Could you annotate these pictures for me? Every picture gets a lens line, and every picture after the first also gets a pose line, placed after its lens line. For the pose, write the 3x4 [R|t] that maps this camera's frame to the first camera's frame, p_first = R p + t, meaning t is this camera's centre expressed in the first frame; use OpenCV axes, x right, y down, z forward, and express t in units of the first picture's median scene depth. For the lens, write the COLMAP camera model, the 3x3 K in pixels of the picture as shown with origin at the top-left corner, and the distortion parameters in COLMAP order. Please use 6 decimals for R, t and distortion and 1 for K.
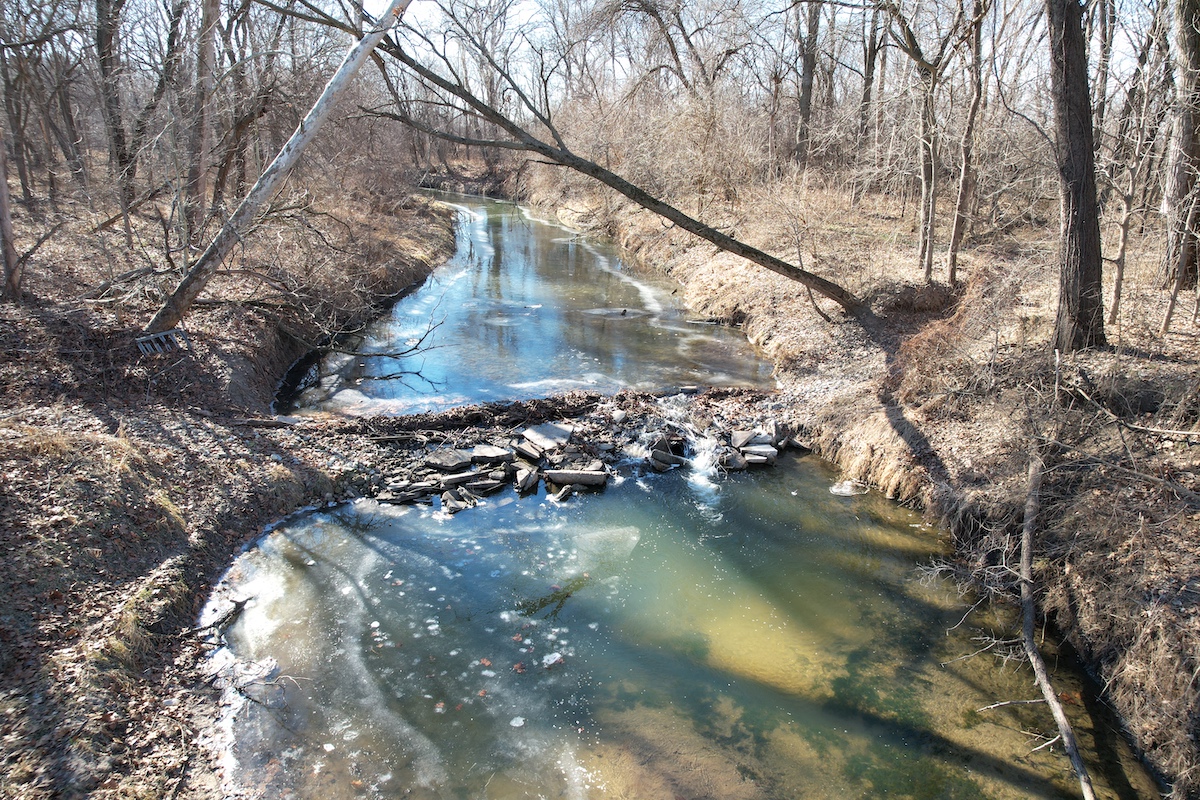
lens RADIAL K [[752.5, 0, 600.9], [0, 752.5, 418.1], [0, 0, 1]] dist [-0.081097, 0.070781]
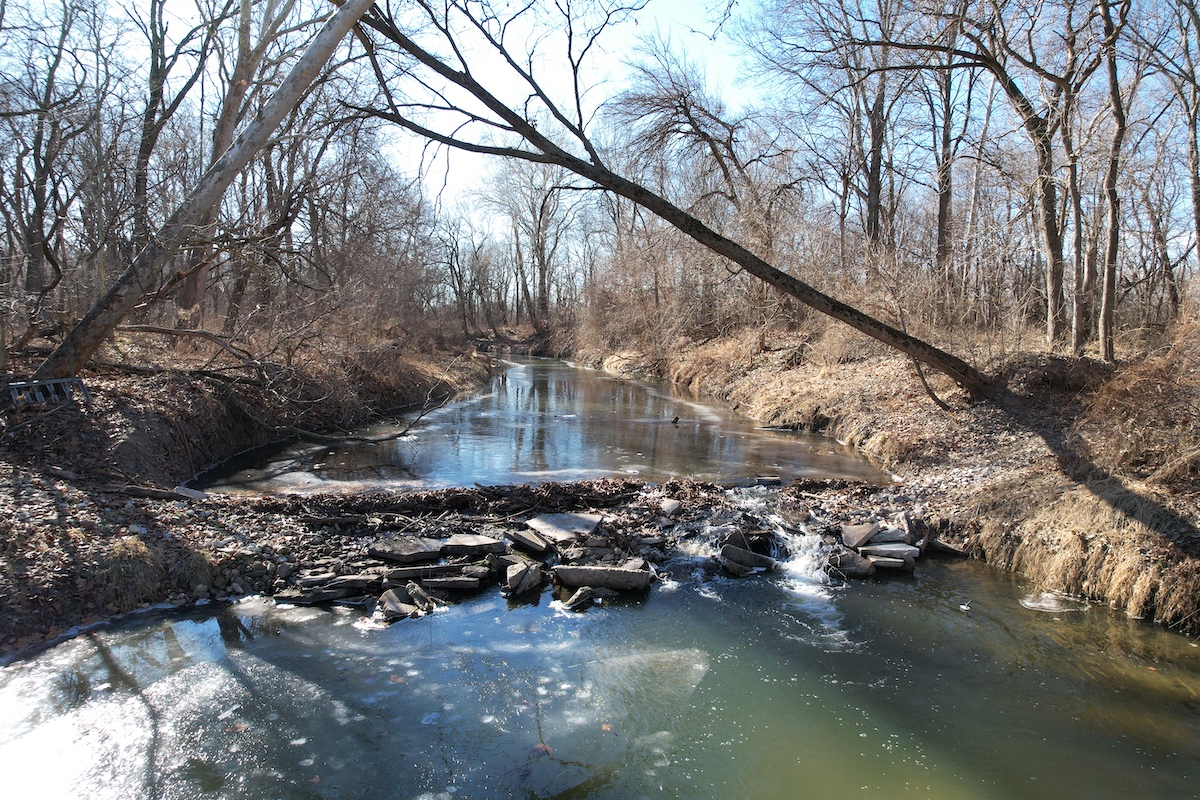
lens RADIAL K [[752.5, 0, 600.9], [0, 752.5, 418.1], [0, 0, 1]] dist [-0.081097, 0.070781]
pose [[0.997775, 0.006088, -0.066396, 0.006505], [-0.022462, 0.968301, -0.248774, 0.097369], [0.062777, 0.249712, 0.966283, 0.340835]]
